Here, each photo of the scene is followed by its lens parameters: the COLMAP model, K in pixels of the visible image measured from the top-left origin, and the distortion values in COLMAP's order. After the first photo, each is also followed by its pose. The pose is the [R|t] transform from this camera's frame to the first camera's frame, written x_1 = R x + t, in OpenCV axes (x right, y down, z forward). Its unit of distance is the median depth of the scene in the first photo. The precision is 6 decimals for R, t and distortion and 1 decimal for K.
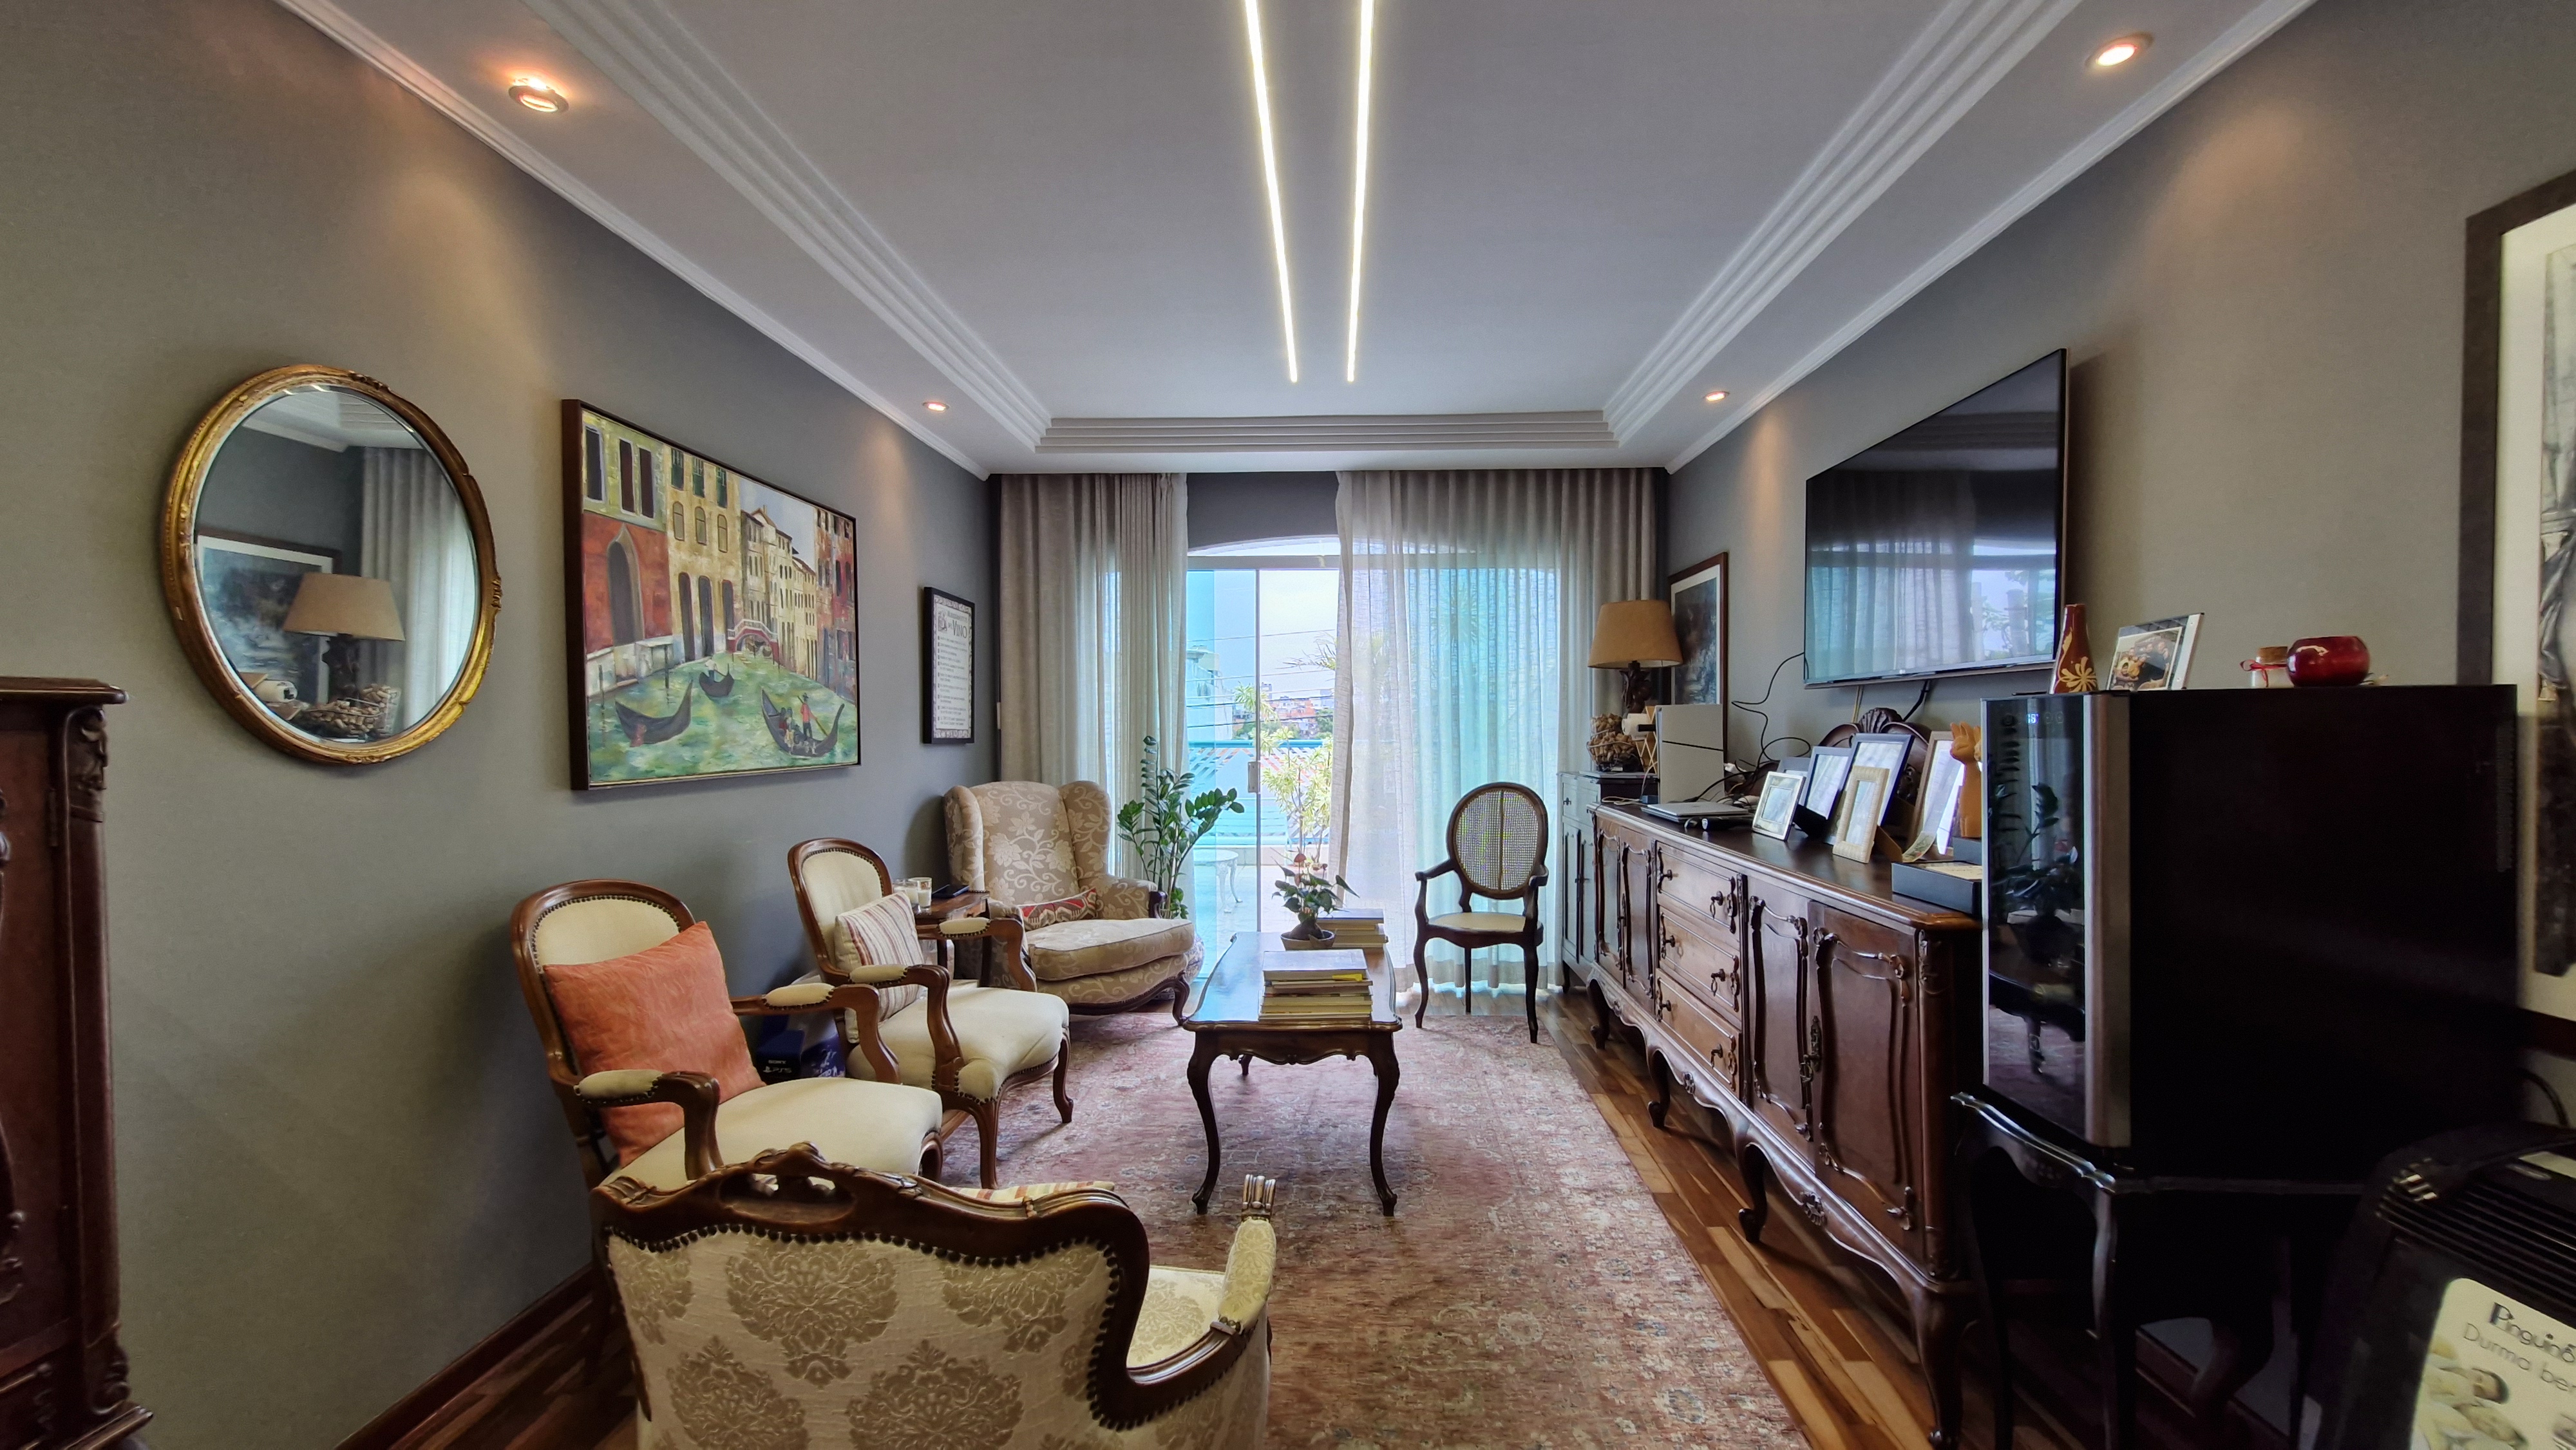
lens RADIAL K [[1001.5, 0, 1306.1], [0, 1001.5, 759.4], [0, 0, 1]] dist [0.012431, -0.008340]
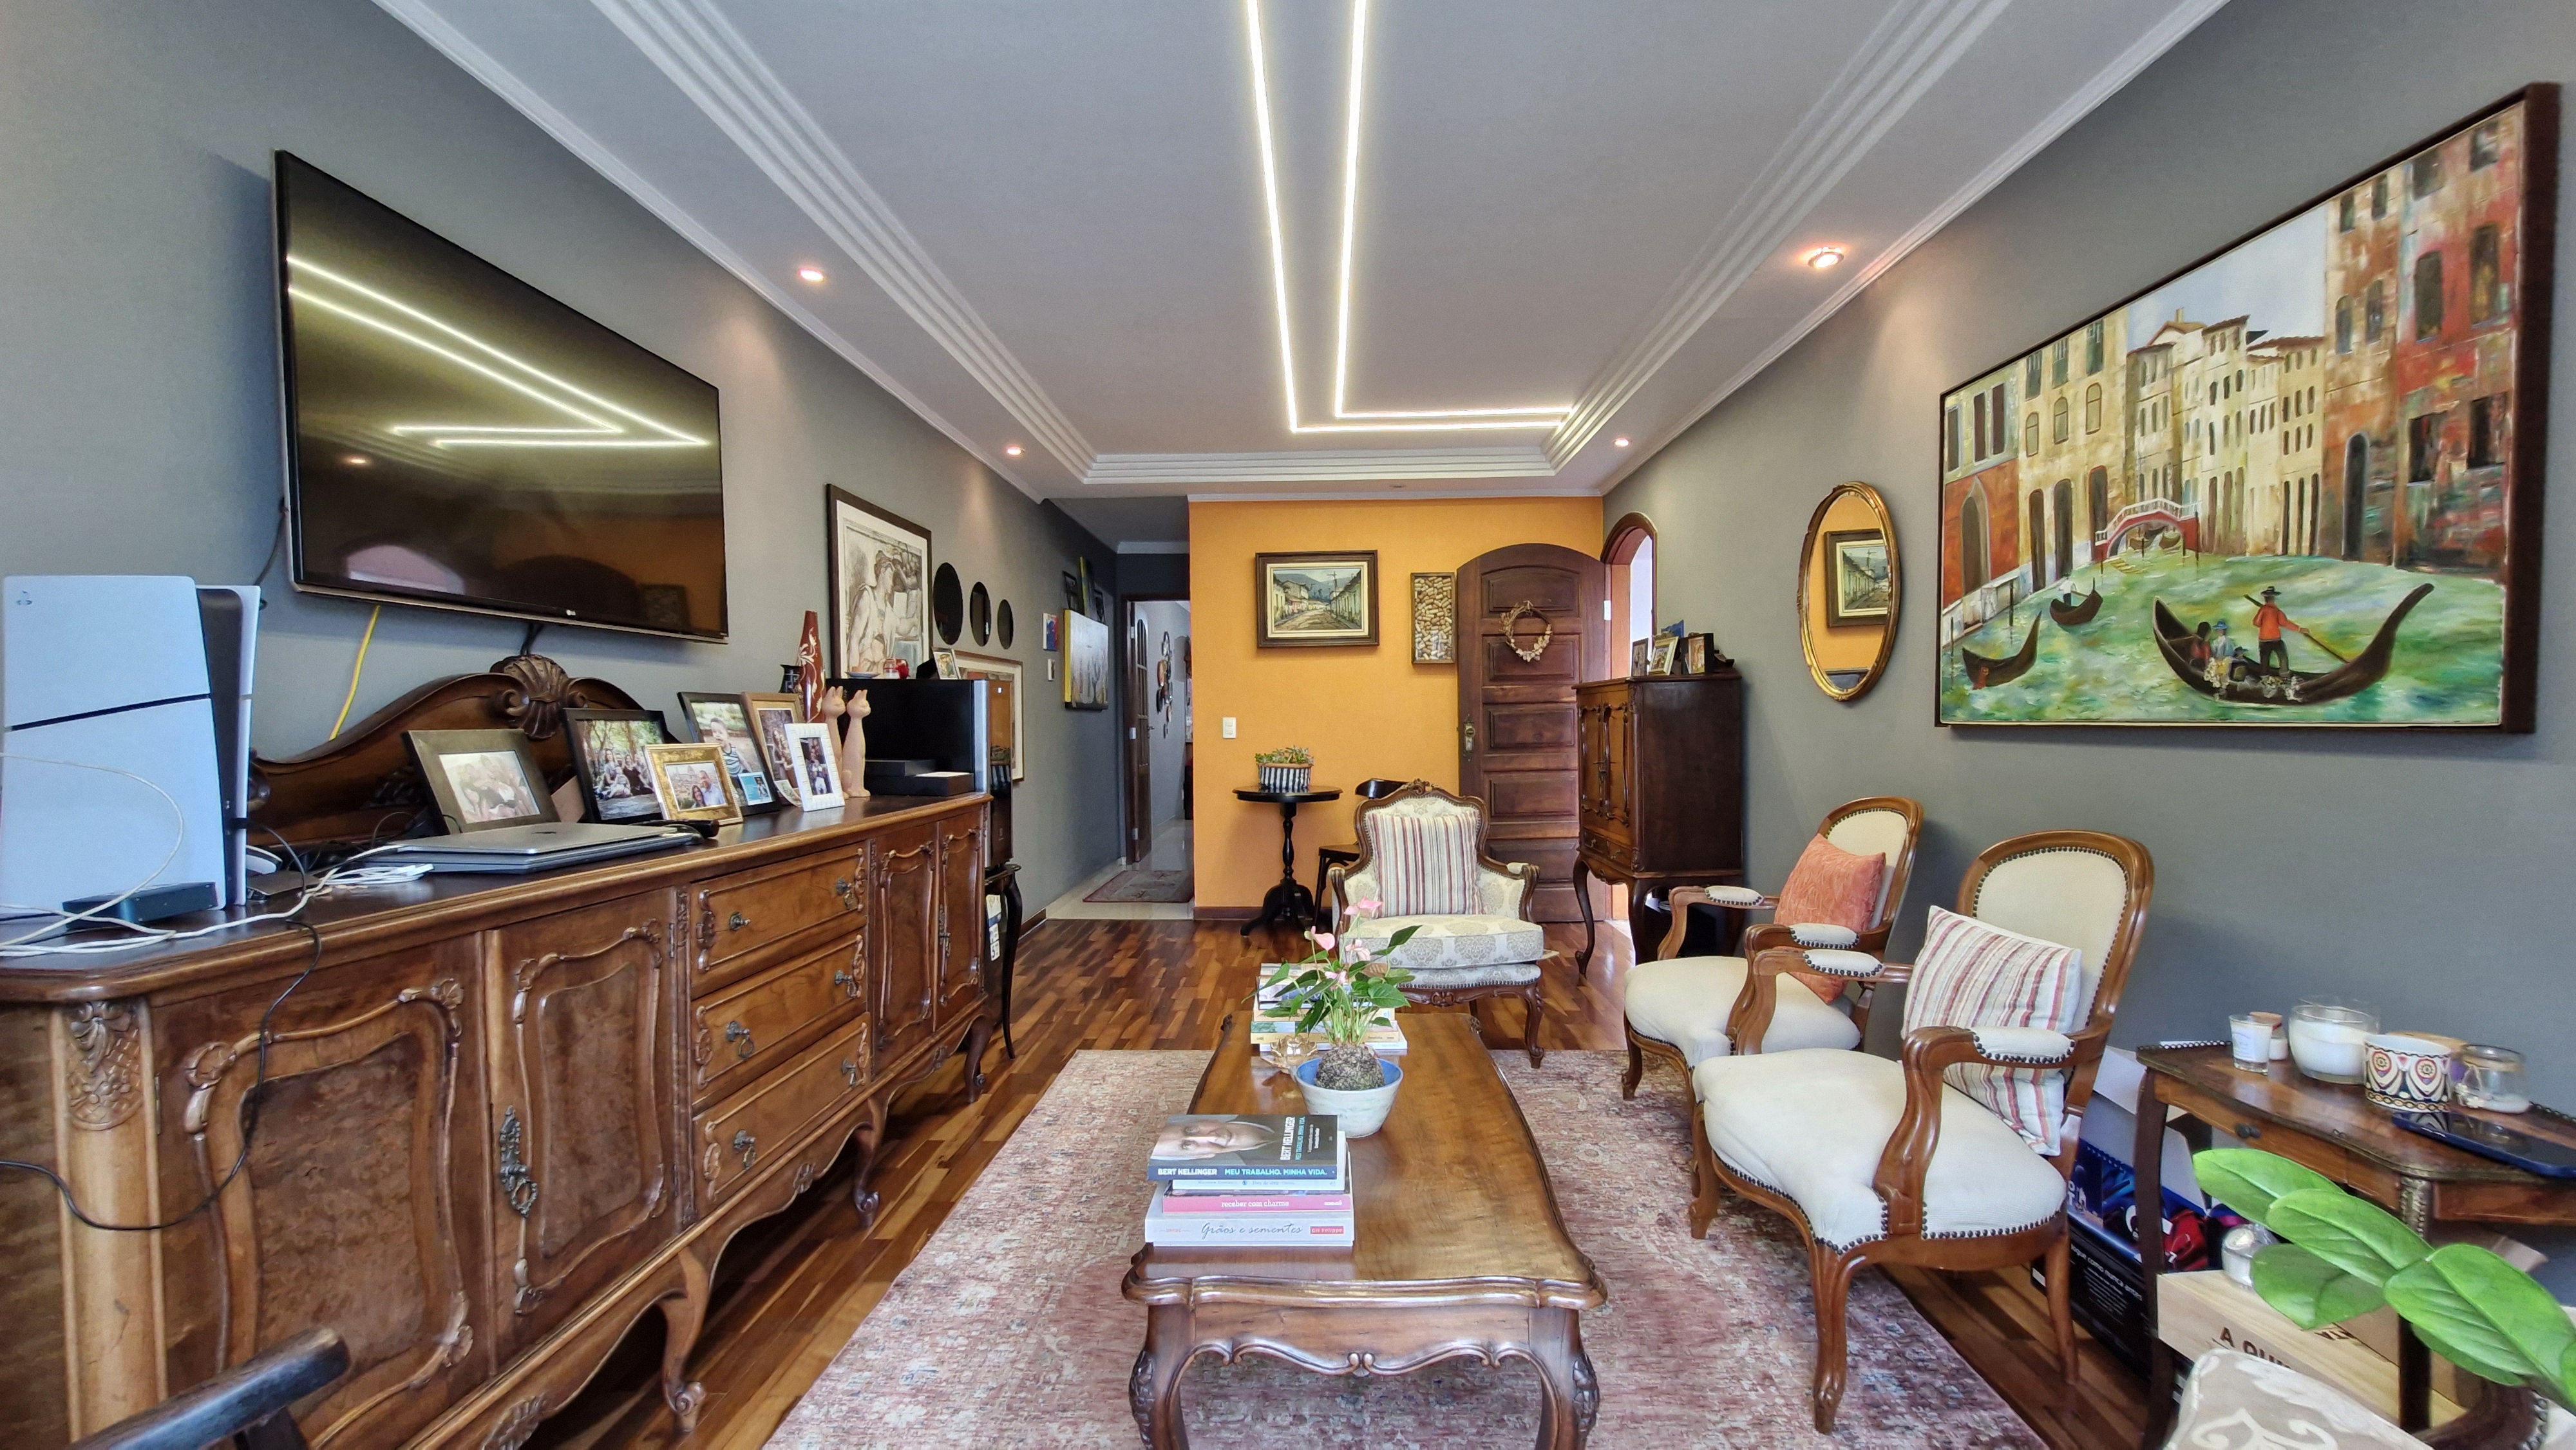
lens RADIAL K [[1001.5, 0, 1306.1], [0, 1001.5, 759.4], [0, 0, 1]] dist [0.012431, -0.008340]
pose [[-0.999823, 0.014401, -0.012091, 0.030452], [0.013456, 0.997100, 0.074906, -0.024422], [0.013134, 0.074731, -0.997117, 1.793860]]
